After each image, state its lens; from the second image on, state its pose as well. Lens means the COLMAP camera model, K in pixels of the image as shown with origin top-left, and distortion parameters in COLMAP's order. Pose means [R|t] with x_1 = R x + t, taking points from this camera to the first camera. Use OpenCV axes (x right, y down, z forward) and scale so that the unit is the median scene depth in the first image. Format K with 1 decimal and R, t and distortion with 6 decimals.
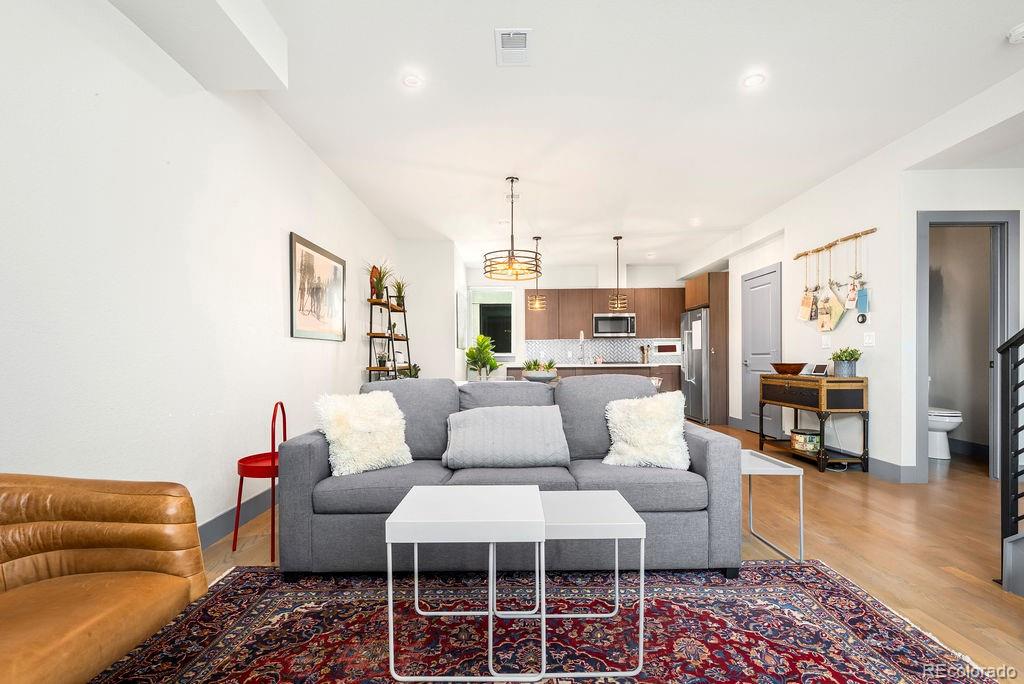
lens RADIAL K [[464.0, 0, 512.1], [0, 464.0, 359.2], [0, 0, 1]] dist [-0.003533, -0.000975]
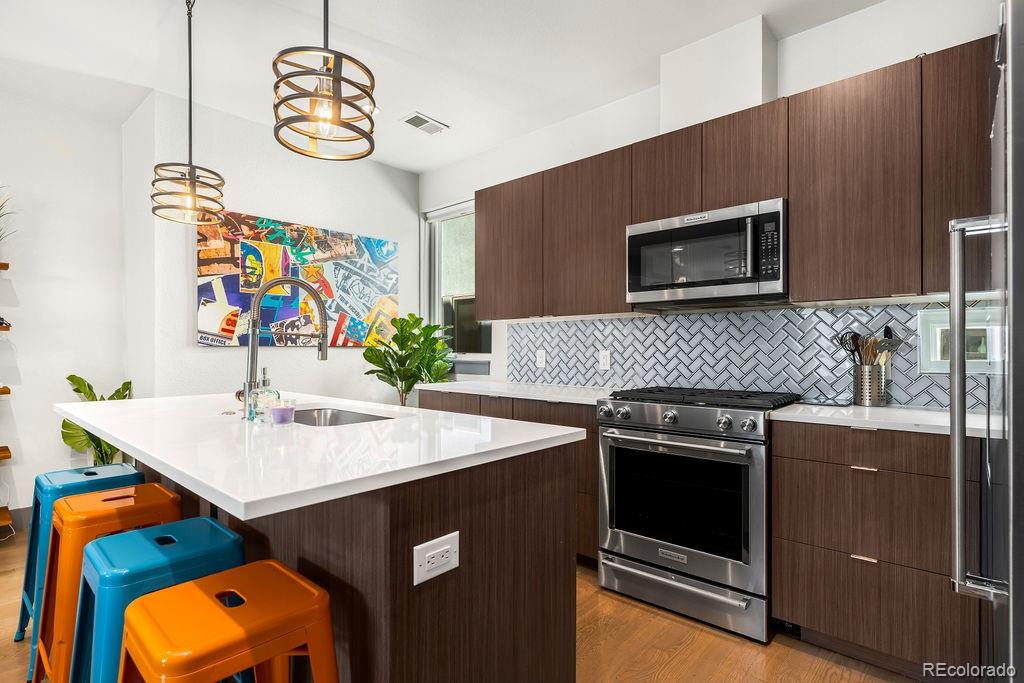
lens RADIAL K [[504.7, 0, 511.5], [0, 504.7, 349.0], [0, 0, 1]] dist [0.000725, 0.000048]
pose [[0.745444, 0.007811, -0.666522, 0.489419], [-0.006272, 0.999969, 0.004704, -0.030041], [0.666539, 0.000674, 0.745470, 1.035684]]
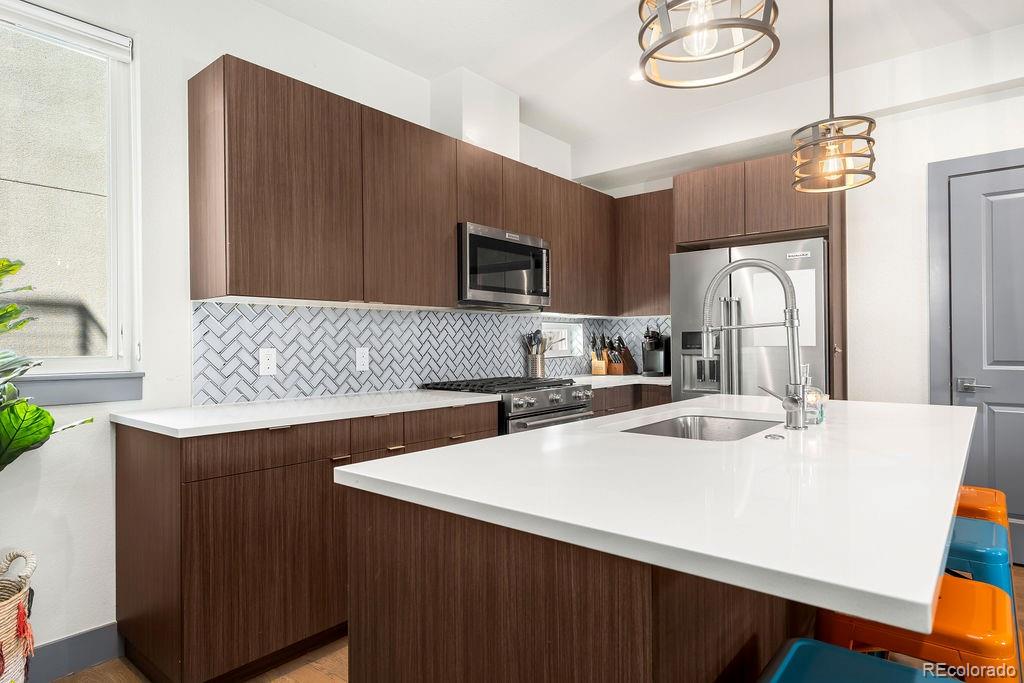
lens RADIAL K [[571.3, 0, 506.3], [0, 571.3, 340.6], [0, 0, 1]] dist [0.001234, -0.000366]
pose [[0.649764, 0.007320, 0.760101, -0.123067], [0.000250, 0.999952, -0.009843, -0.027372], [-0.760136, 0.006586, 0.649730, 1.084244]]
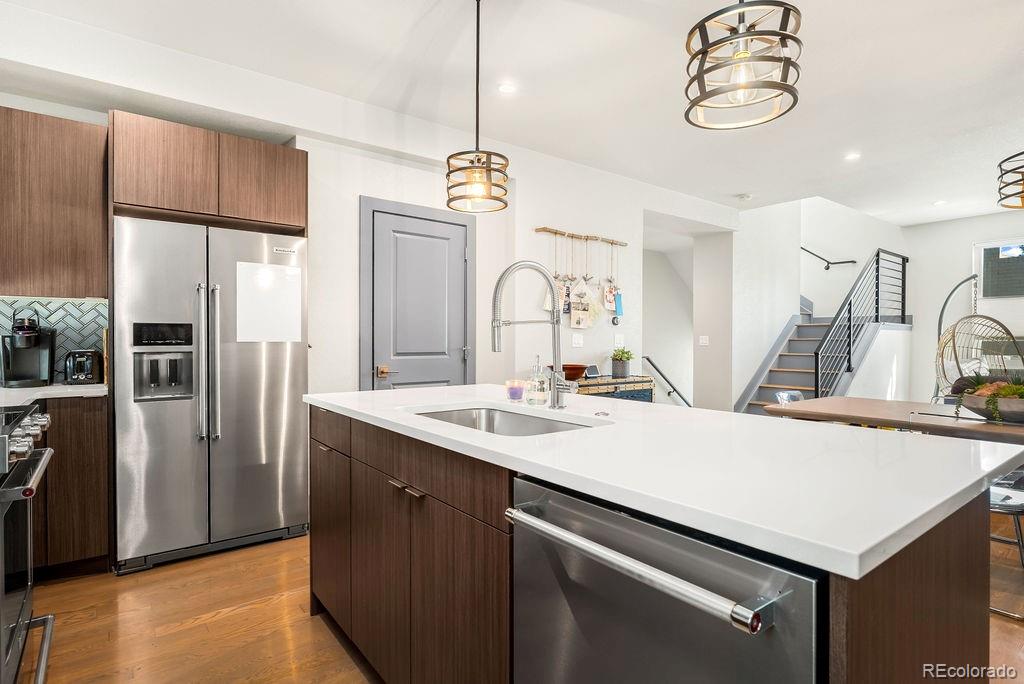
lens RADIAL K [[528.9, 0, 512.0], [0, 528.9, 342.0], [0, 0, 1]] dist [-0.003529, -0.000634]
pose [[-0.607200, 0.005421, 0.794531, -0.054999], [0.003779, 0.999985, -0.003935, -0.024331], [-0.794540, 0.000613, -0.607211, 1.372217]]
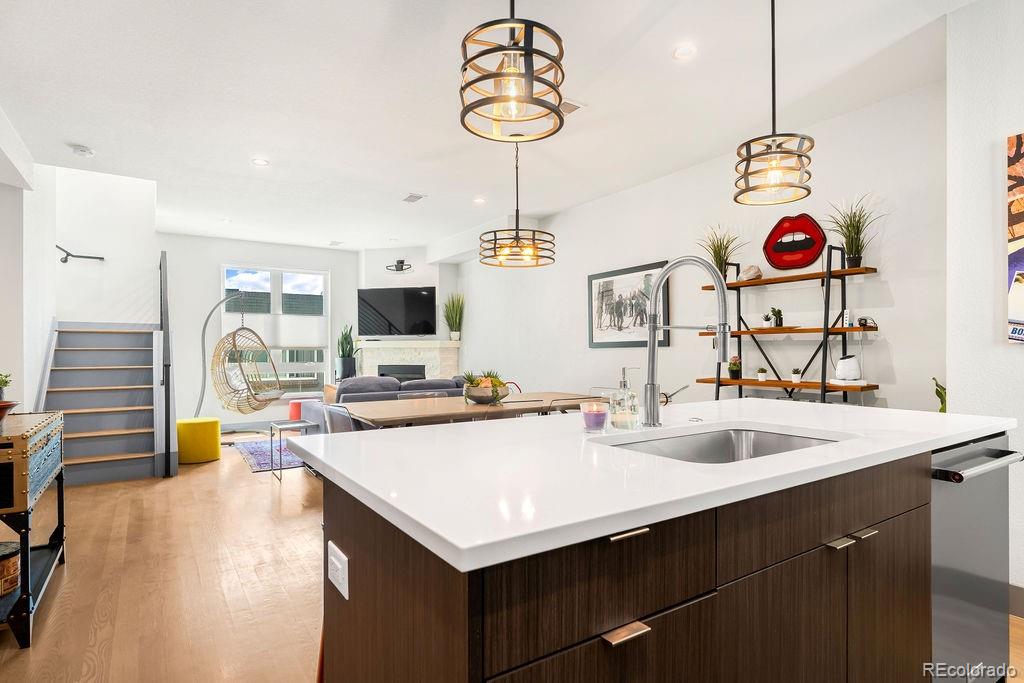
lens RADIAL K [[541.5, 0, 507.3], [0, 541.5, 351.0], [0, 0, 1]] dist [-0.002147, -0.000890]
pose [[-0.833456, 0.009702, -0.552500, 0.393084], [0.008213, 0.999953, 0.005171, -0.028842], [0.552524, -0.000228, -0.833497, 1.331947]]
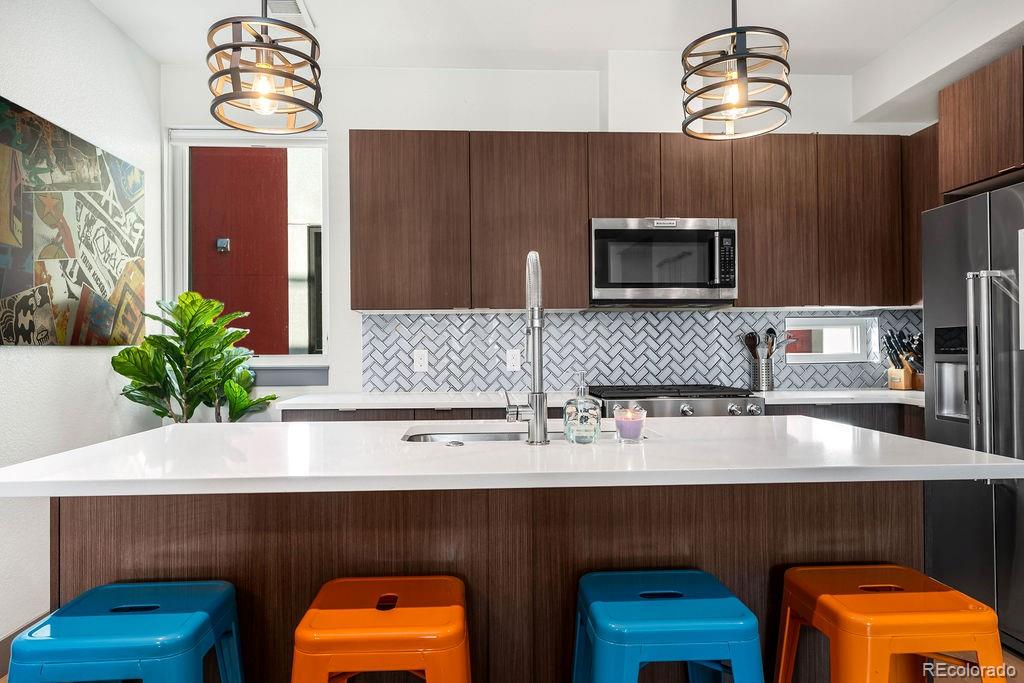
lens RADIAL K [[673.2, 0, 512.0], [0, 673.2, 341.5], [0, 0, 1]] dist [0.004245, -0.000171]
pose [[0.997883, 0.001862, 0.065012, 0.146138], [-0.001292, 0.999960, -0.008816, -0.028066], [-0.065026, 0.008713, 0.997846, 0.866046]]
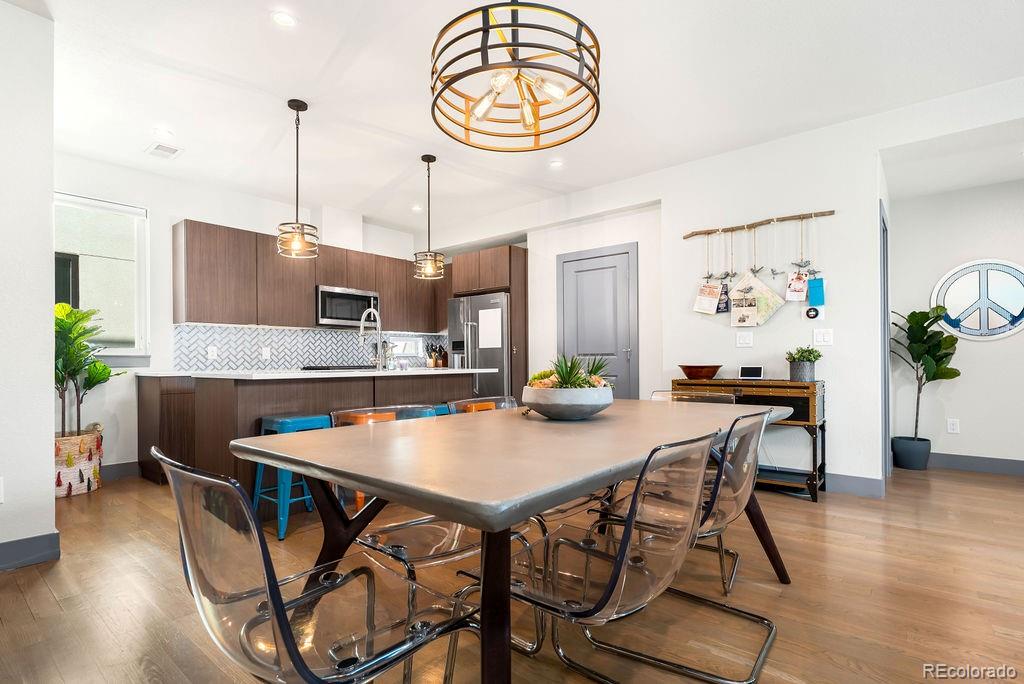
lens RADIAL K [[493.5, 0, 509.7], [0, 493.5, 356.5], [0, 0, 1]] dist [0.002358, -0.000199]
pose [[0.640952, 0.011088, 0.767501, -0.221442], [0.001288, 0.999879, -0.015521, 0.005168], [-0.767580, 0.010936, 0.640860, 0.595959]]
